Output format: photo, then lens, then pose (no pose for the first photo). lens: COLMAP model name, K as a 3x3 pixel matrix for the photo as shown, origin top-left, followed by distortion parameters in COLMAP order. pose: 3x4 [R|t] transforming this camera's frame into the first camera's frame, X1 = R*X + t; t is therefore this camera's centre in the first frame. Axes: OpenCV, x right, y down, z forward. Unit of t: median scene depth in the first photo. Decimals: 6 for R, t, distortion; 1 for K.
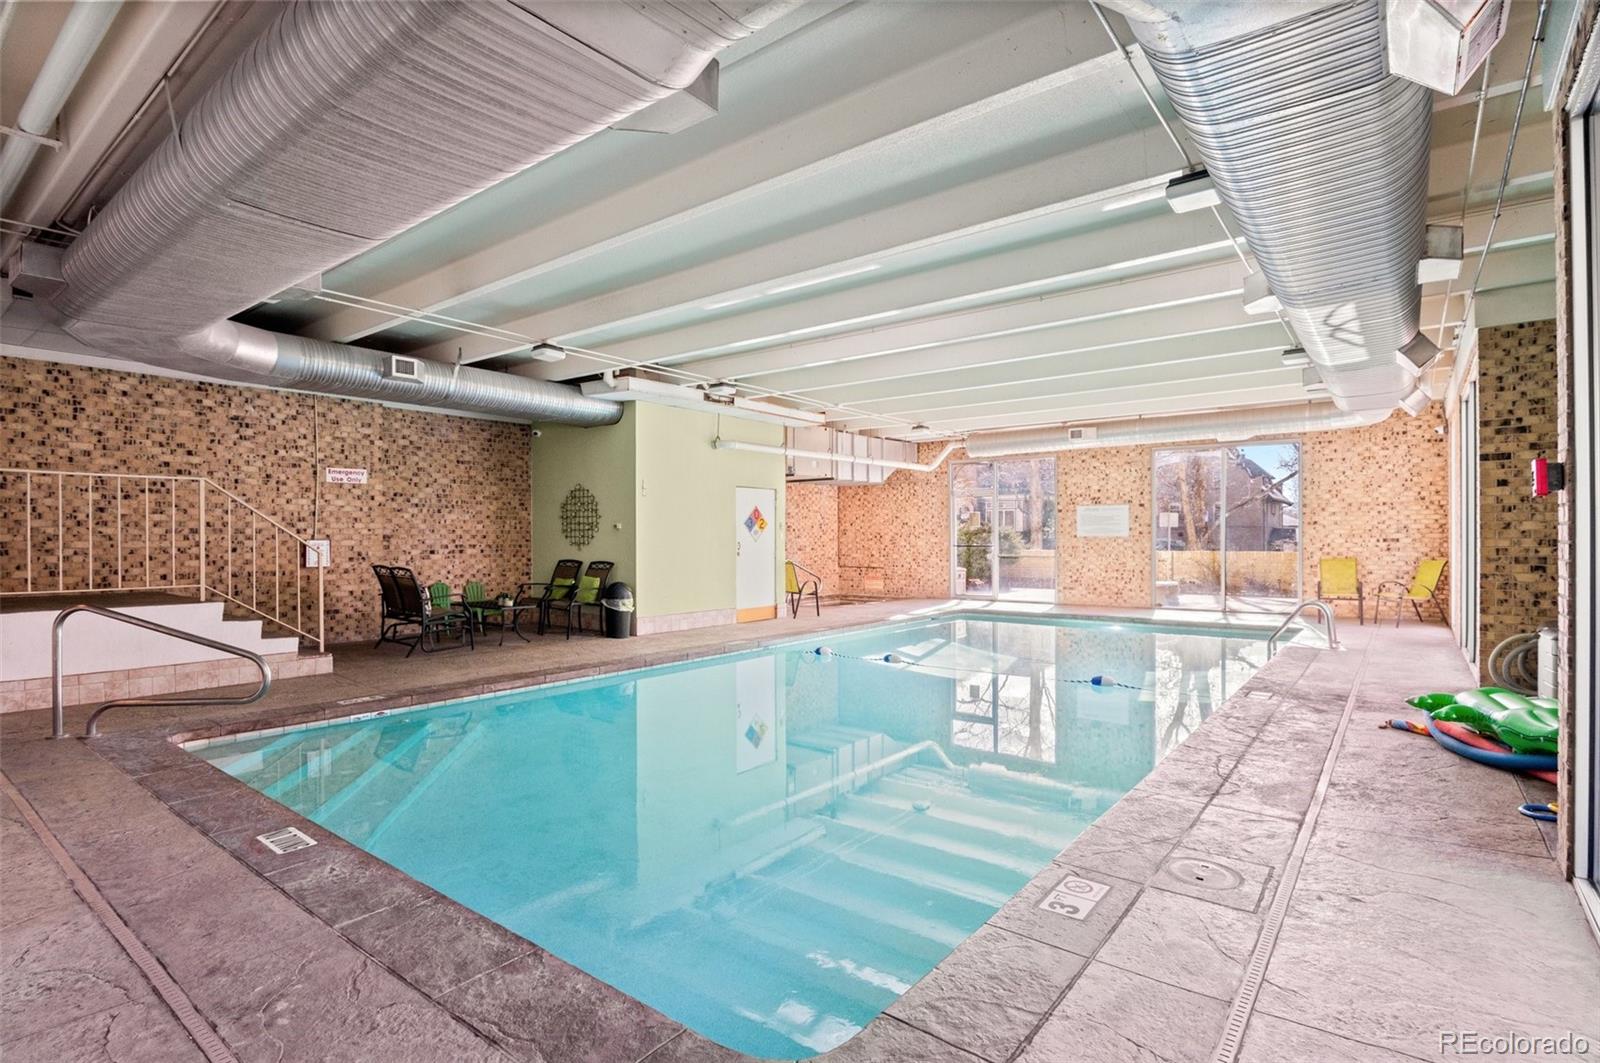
lens RADIAL K [[795.7, 0, 799.0], [0, 795.7, 531.9], [0, 0, 1]] dist [-0.015099, 0.000202]
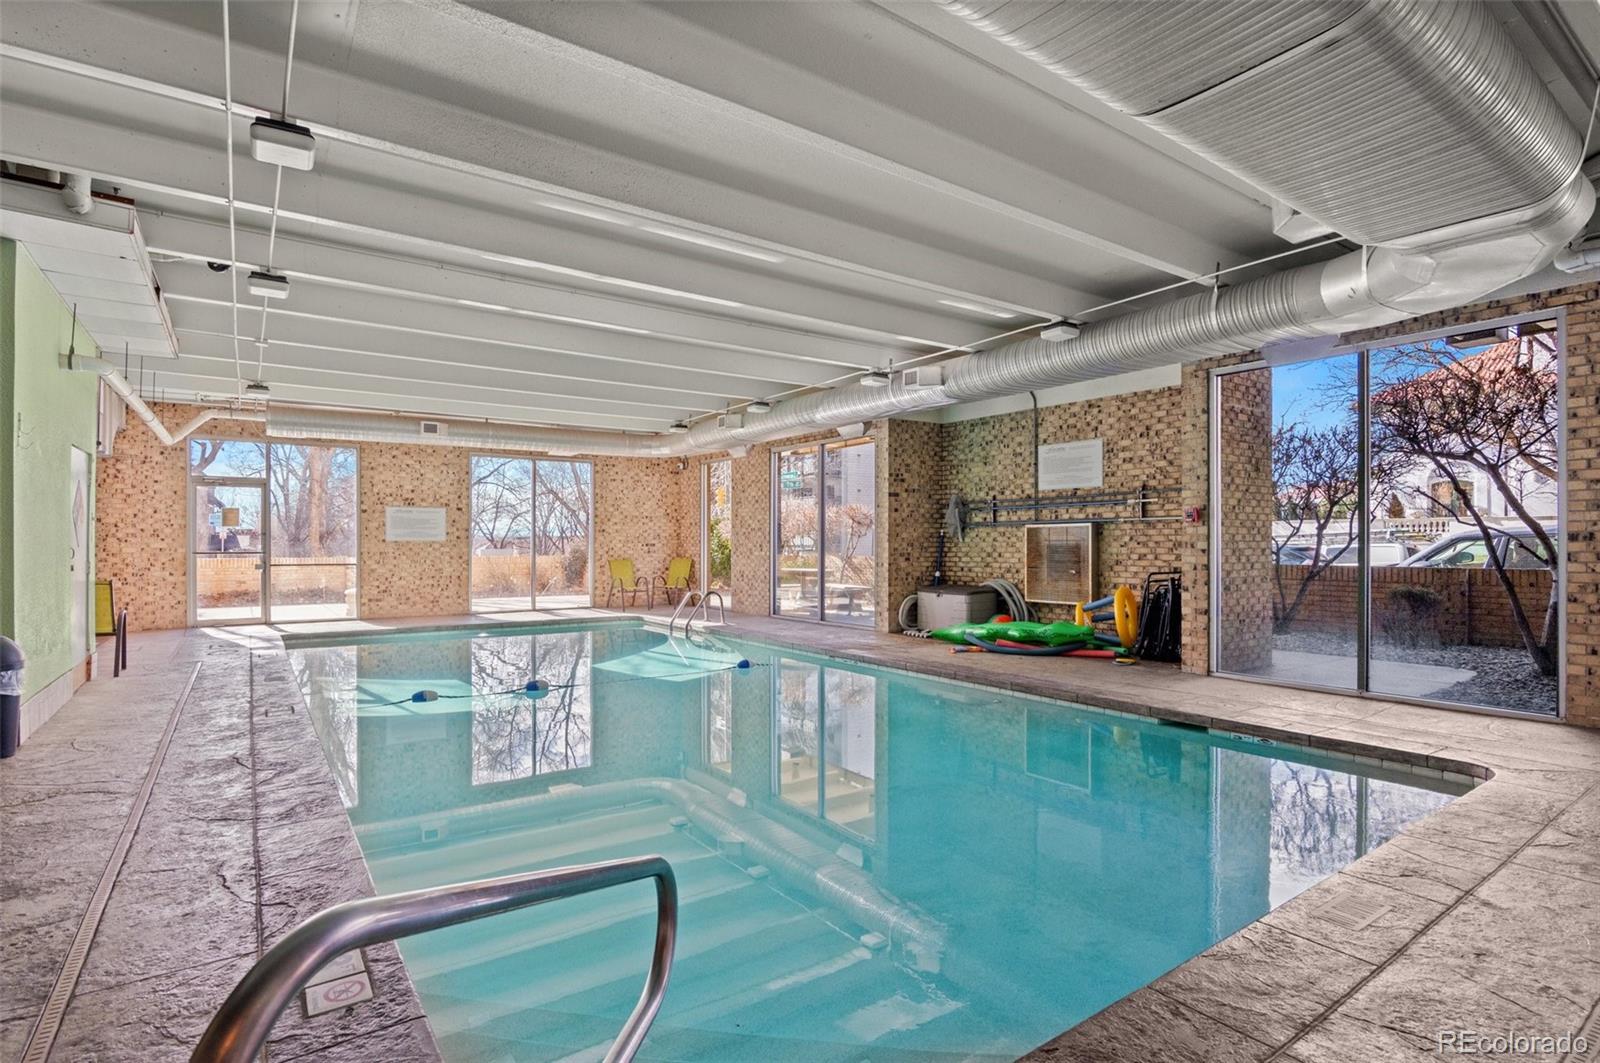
lens RADIAL K [[795.7, 0, 800.6], [0, 795.7, 542.3], [0, 0, 1]] dist [-0.015099, 0.000202]
pose [[0.288217, 0.004768, 0.957553, -0.378729], [-0.007280, 0.999970, -0.002788, 0.006628], [-0.957537, -0.006167, 0.288243, 0.315240]]
